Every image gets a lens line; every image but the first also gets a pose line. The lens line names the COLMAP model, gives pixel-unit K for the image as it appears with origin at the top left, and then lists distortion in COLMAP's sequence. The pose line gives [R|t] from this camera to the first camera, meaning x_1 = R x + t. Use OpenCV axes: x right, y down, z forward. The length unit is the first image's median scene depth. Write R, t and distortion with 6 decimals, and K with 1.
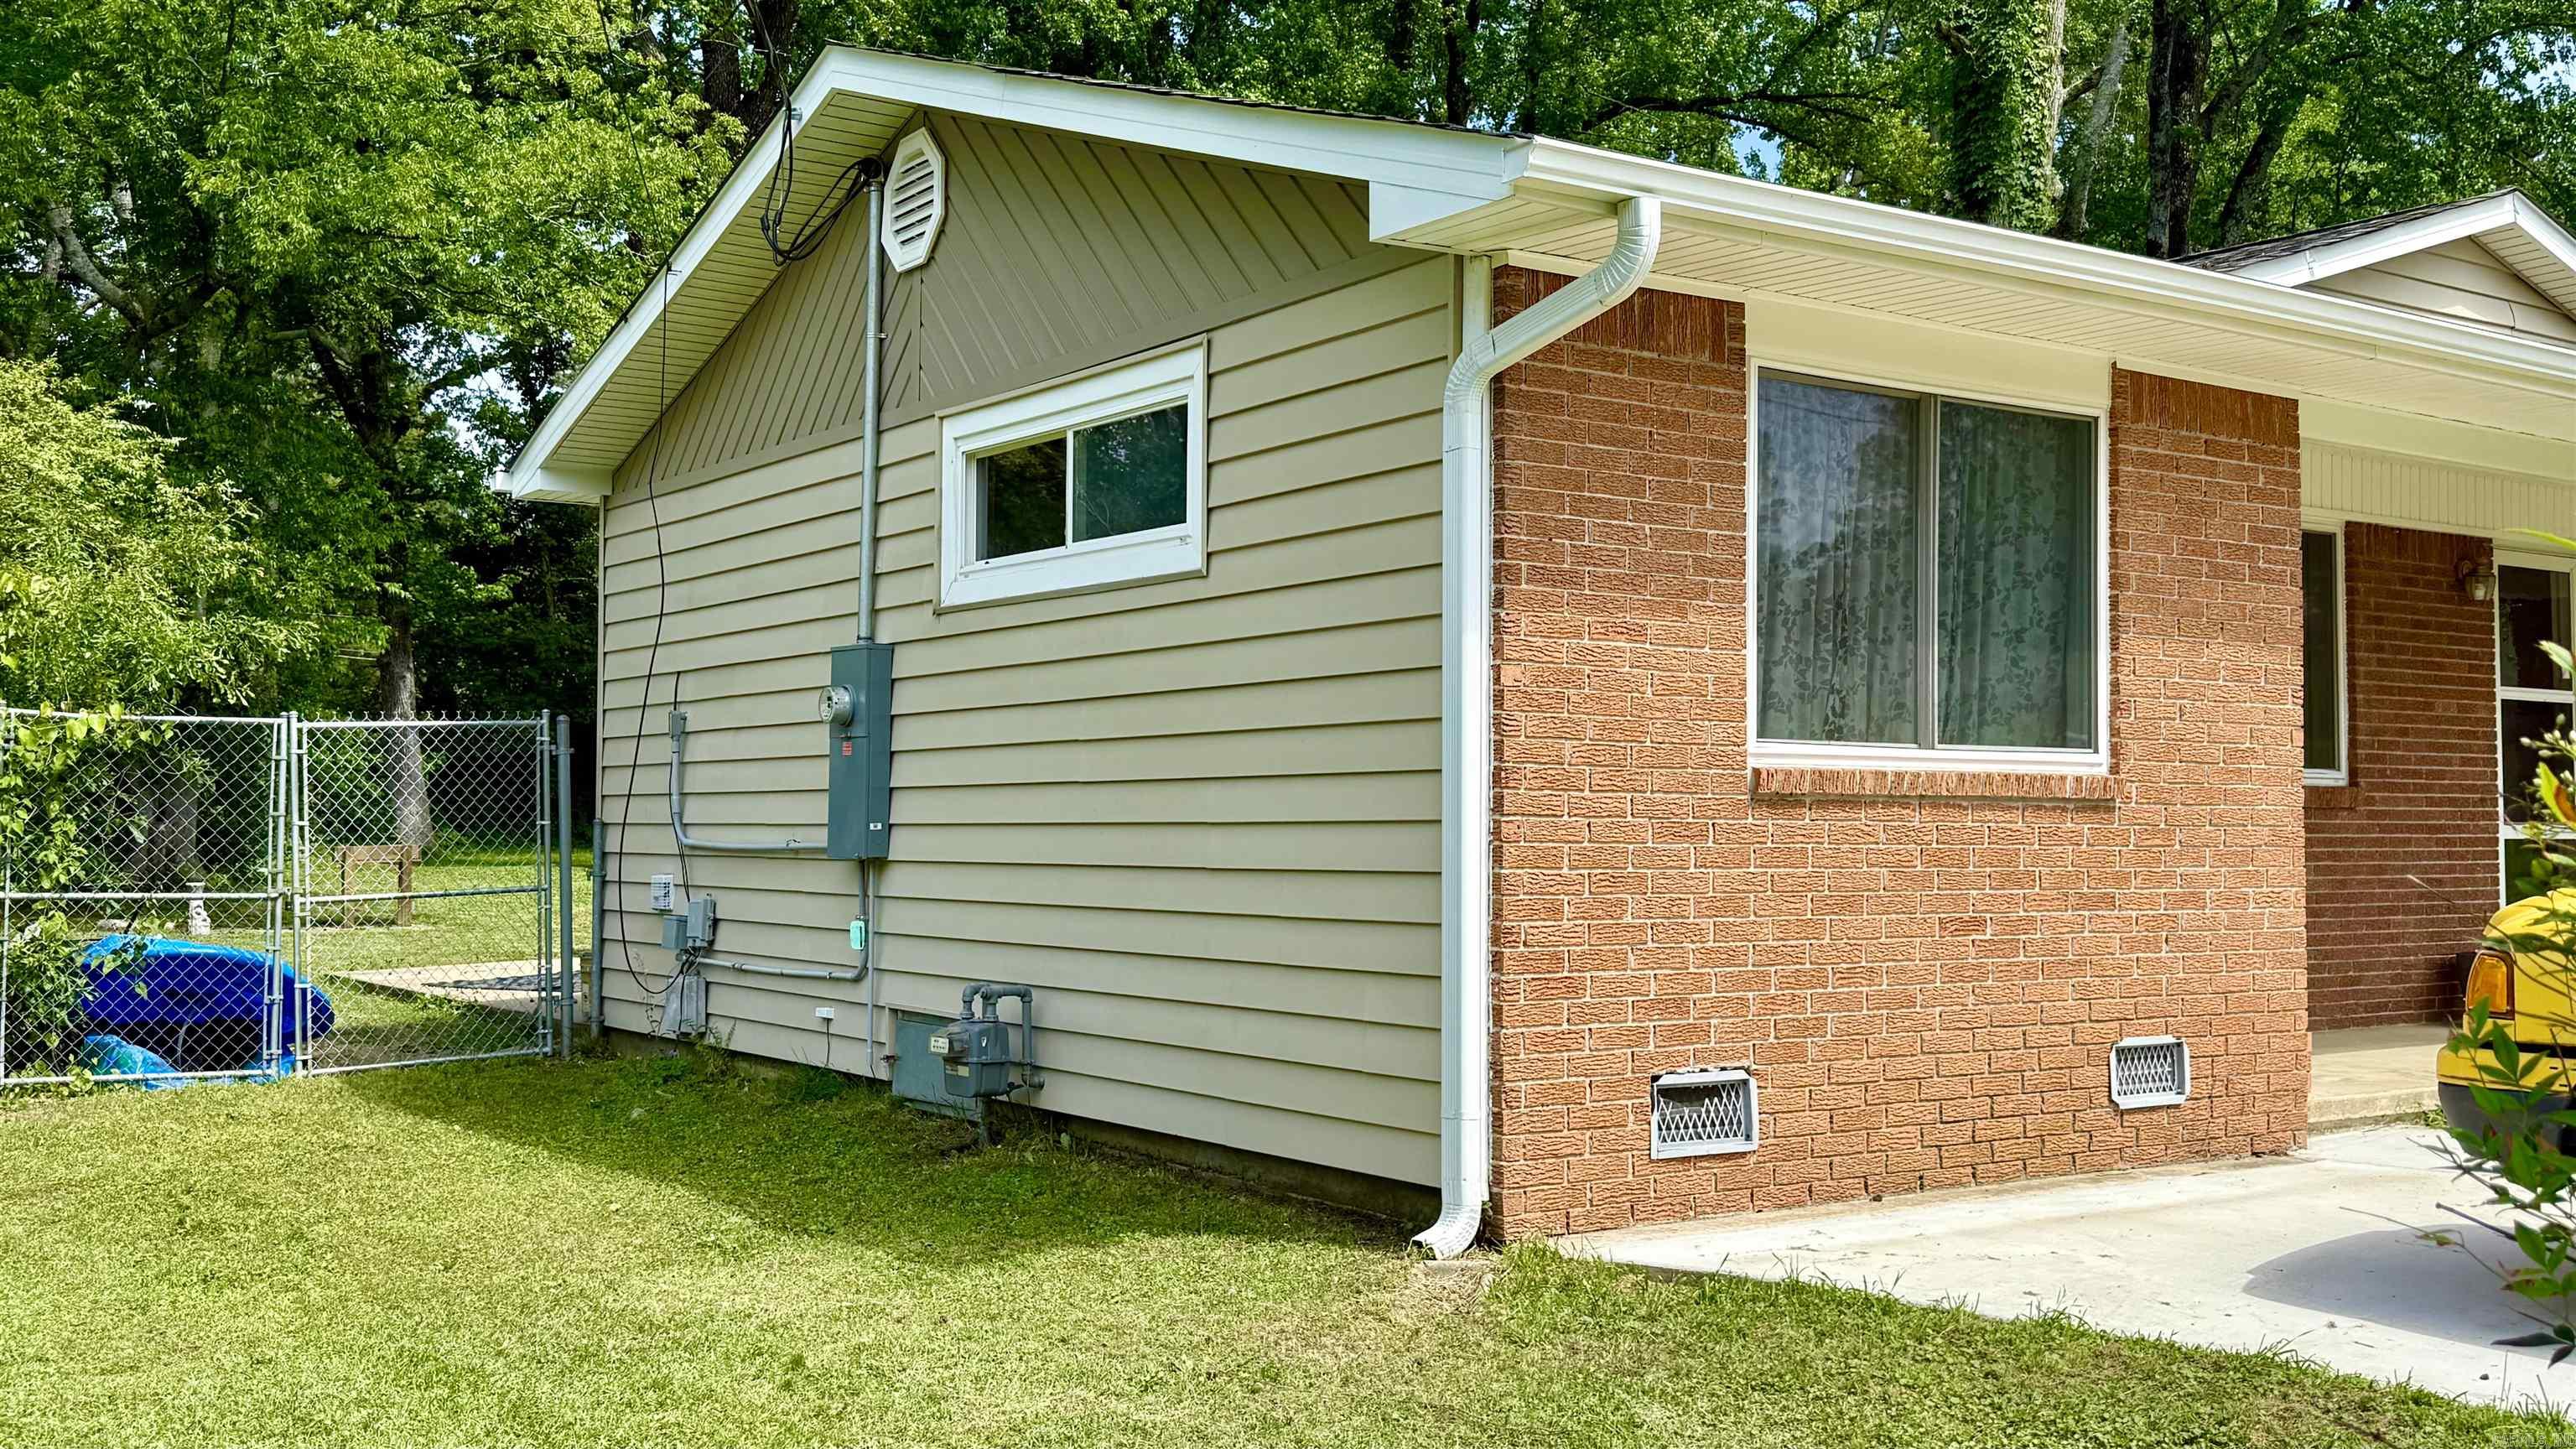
lens RADIAL K [[2402.3, 0, 1302.9], [0, 2402.3, 717.0], [0, 0, 1]] dist [0.173460, -0.385262]
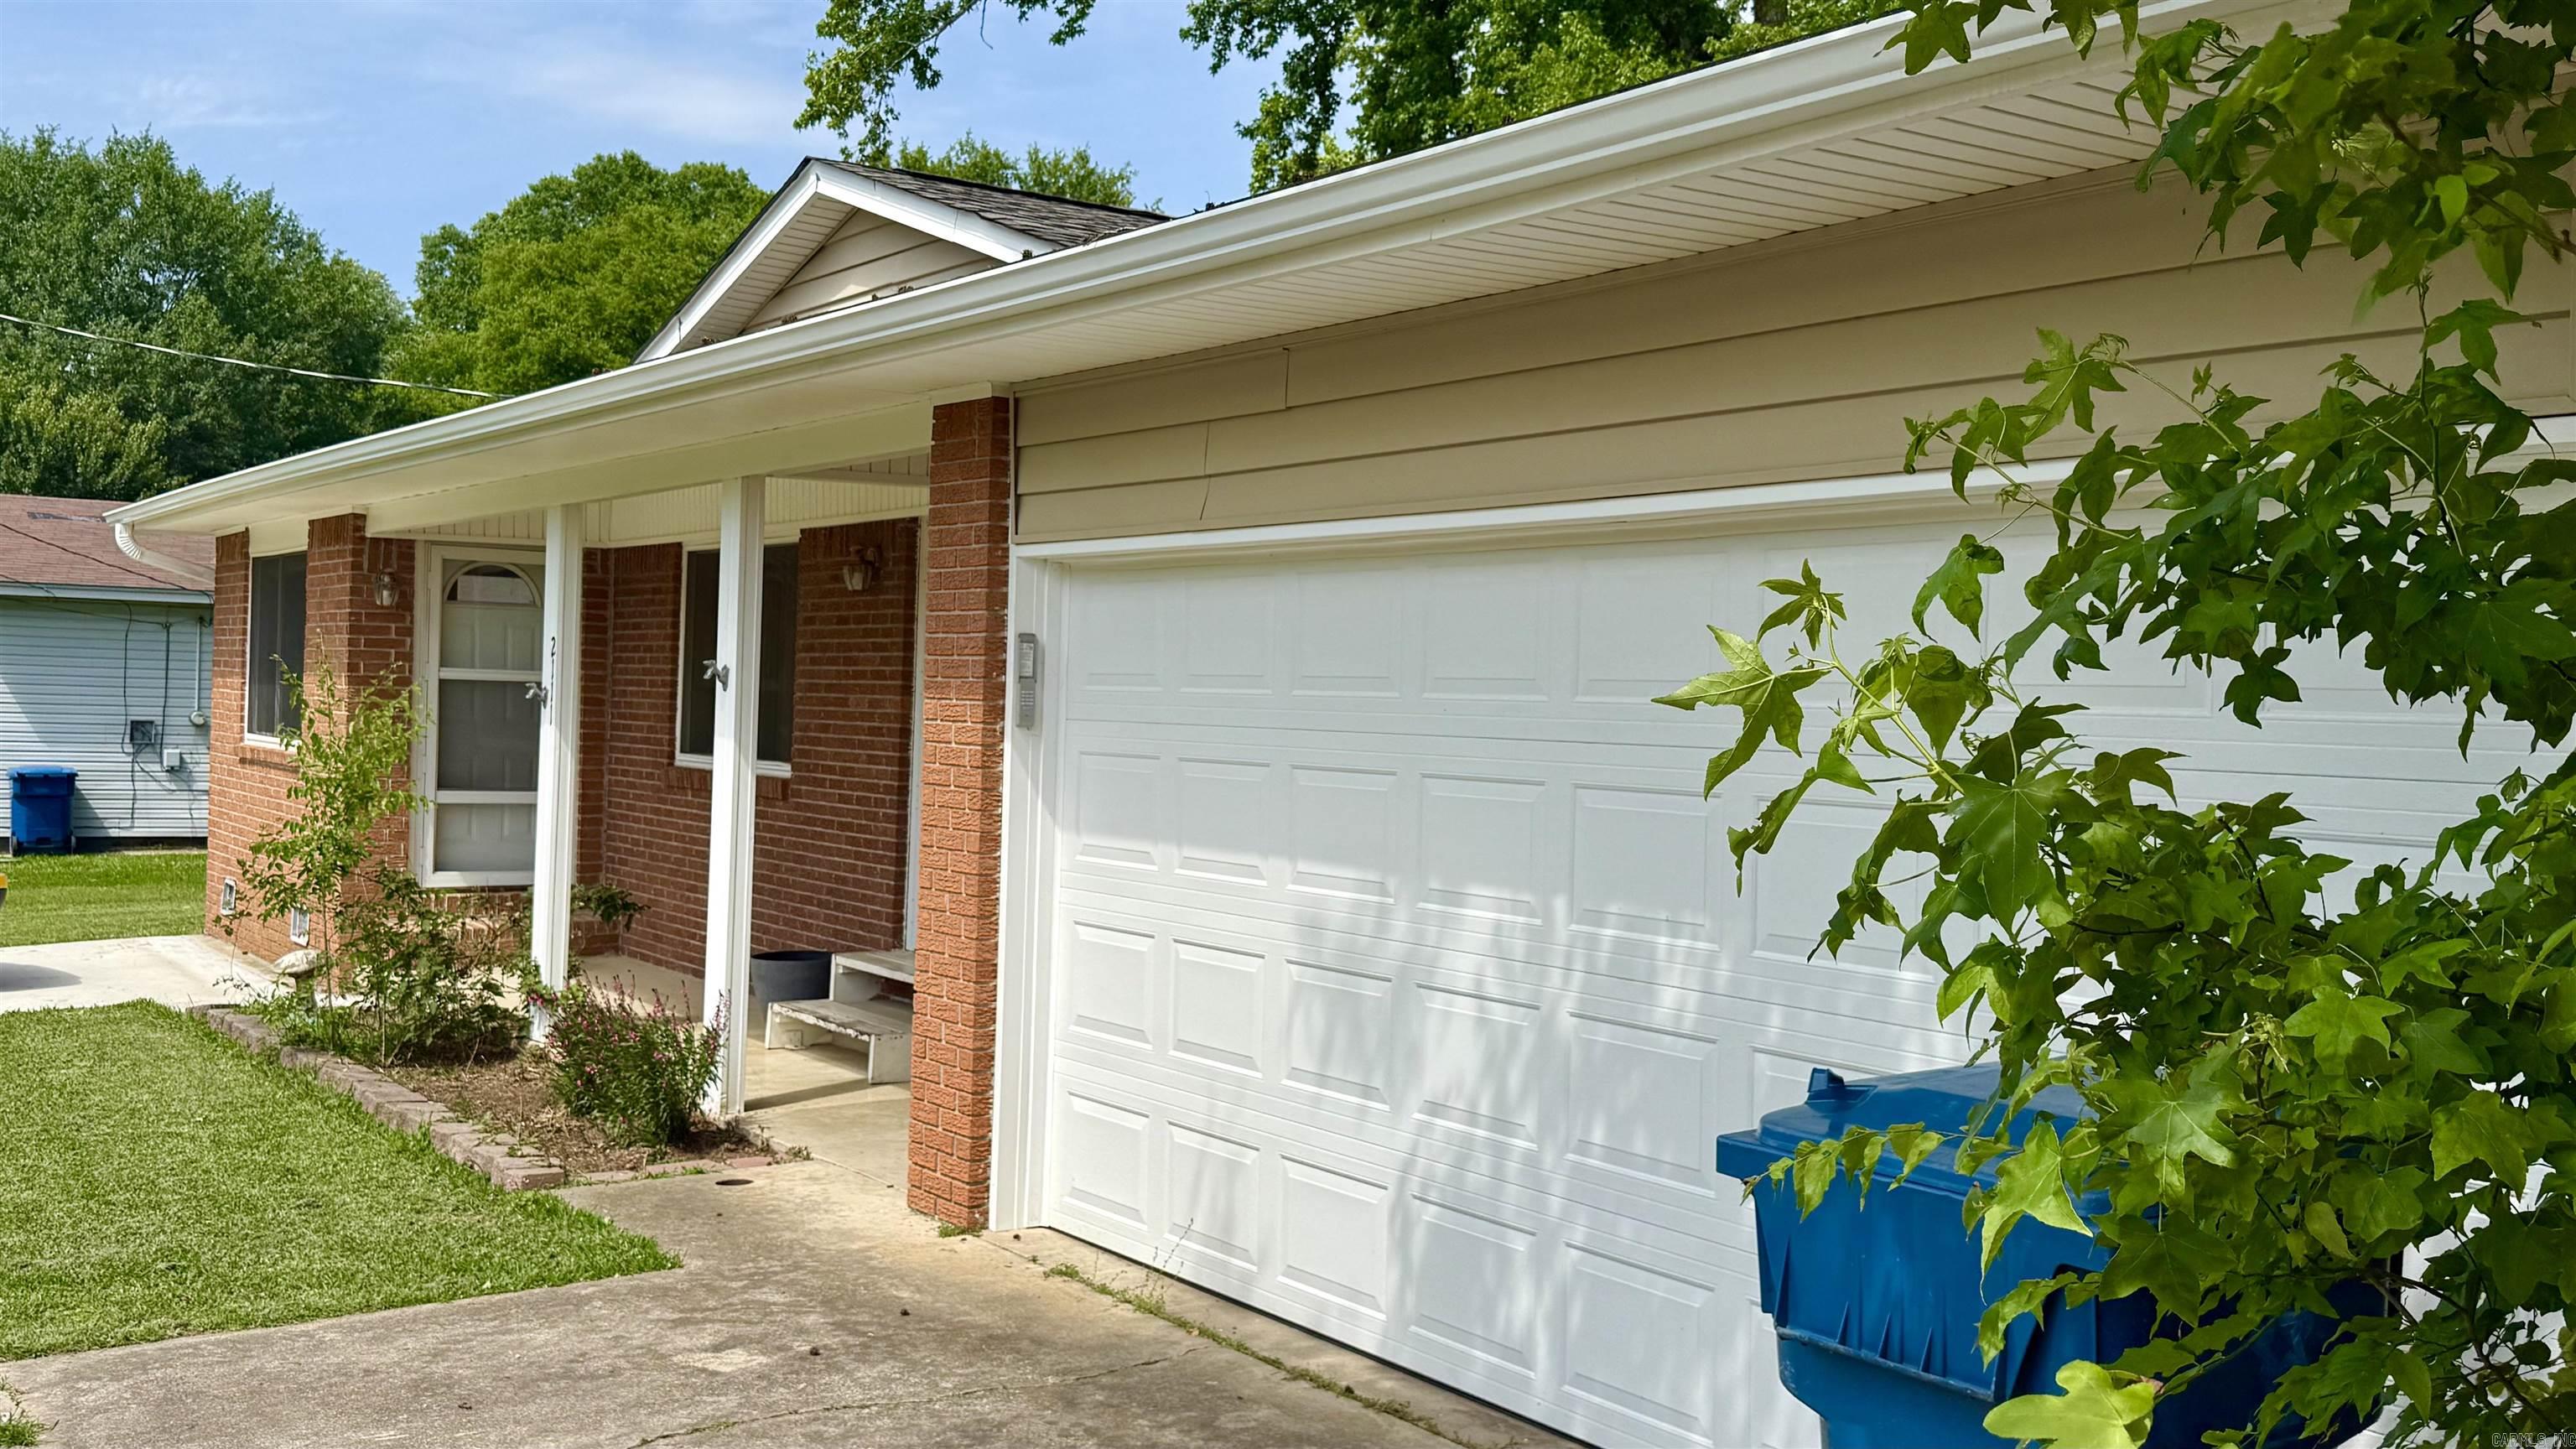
lens RADIAL K [[2402.3, 0, 1302.9], [0, 2402.3, 717.0], [0, 0, 1]] dist [0.173460, -0.385262]
pose [[-0.008677, -0.004280, -0.999953, 1.481996], [0.007331, 0.999964, -0.004344, 0.007434], [0.999935, -0.007369, -0.008645, 1.232325]]
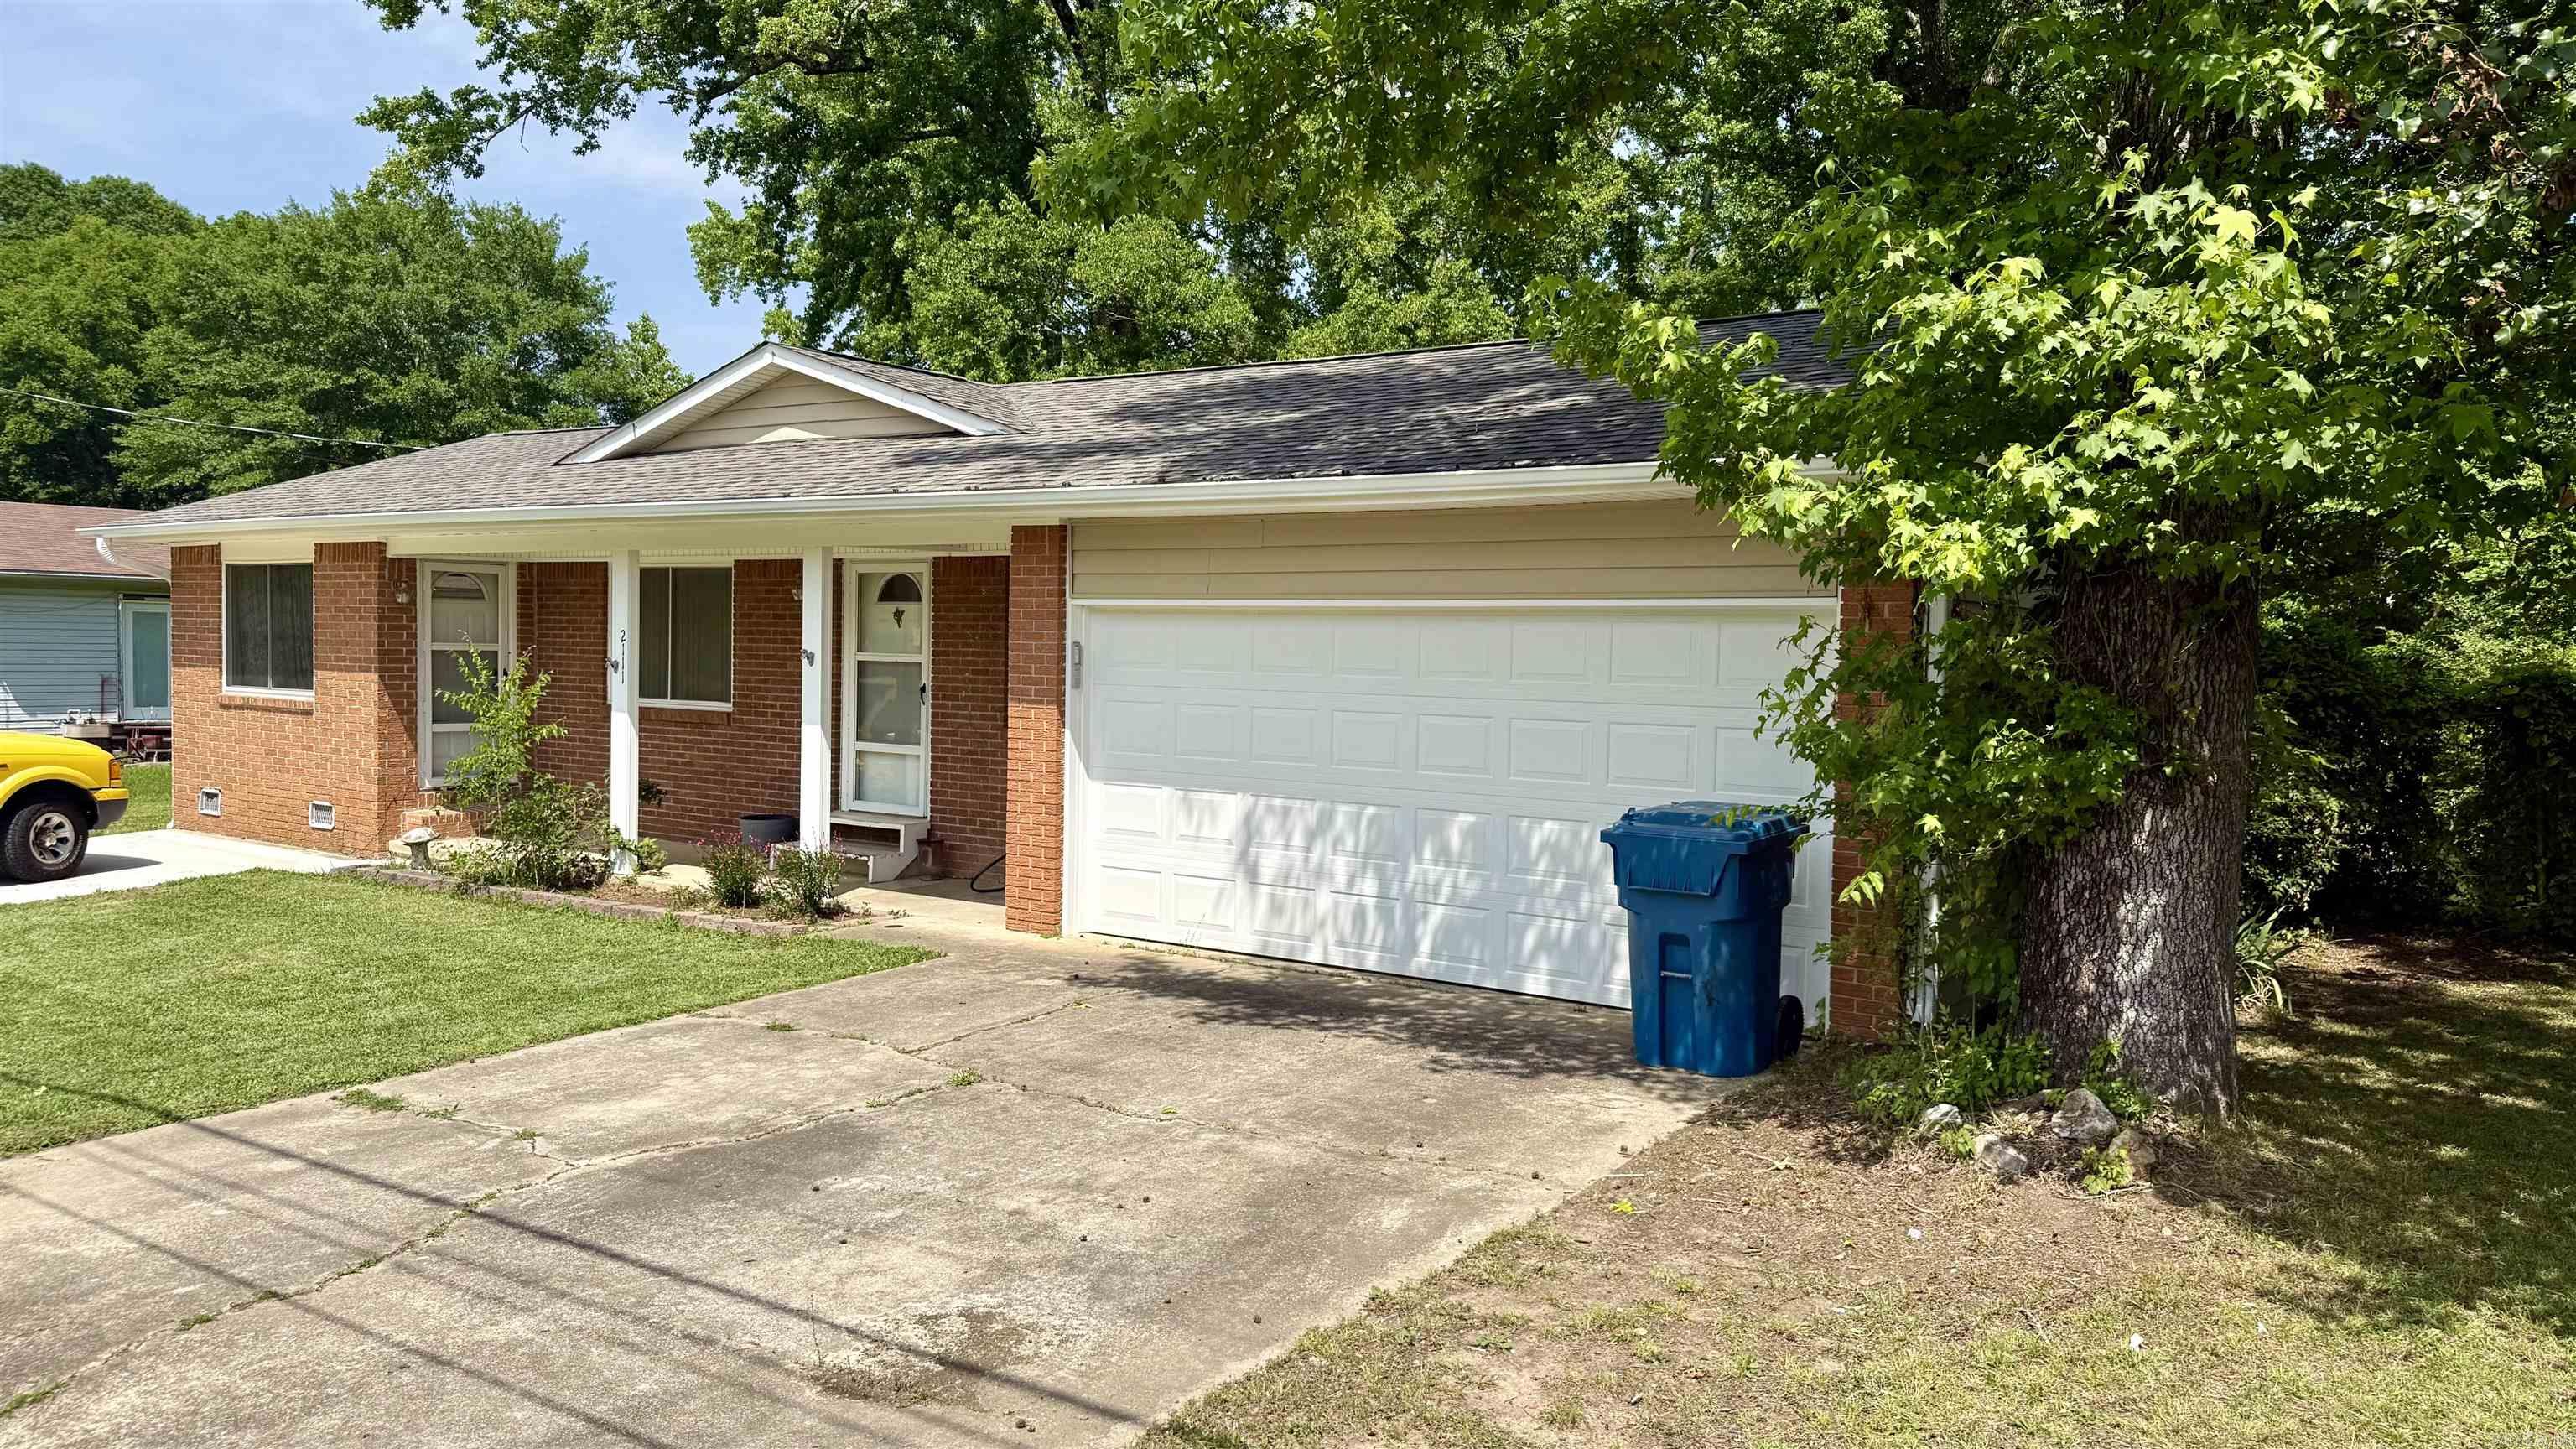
lens RADIAL K [[1814.3, 0, 1284.3], [0, 1814.3, 741.4], [0, 0, 1]] dist [0.077555, -0.105585]
pose [[0.338181, 0.046327, -0.939940, 1.797167], [0.017470, 0.998306, 0.055489, -0.016800], [0.940919, -0.035186, 0.336799, 0.930603]]
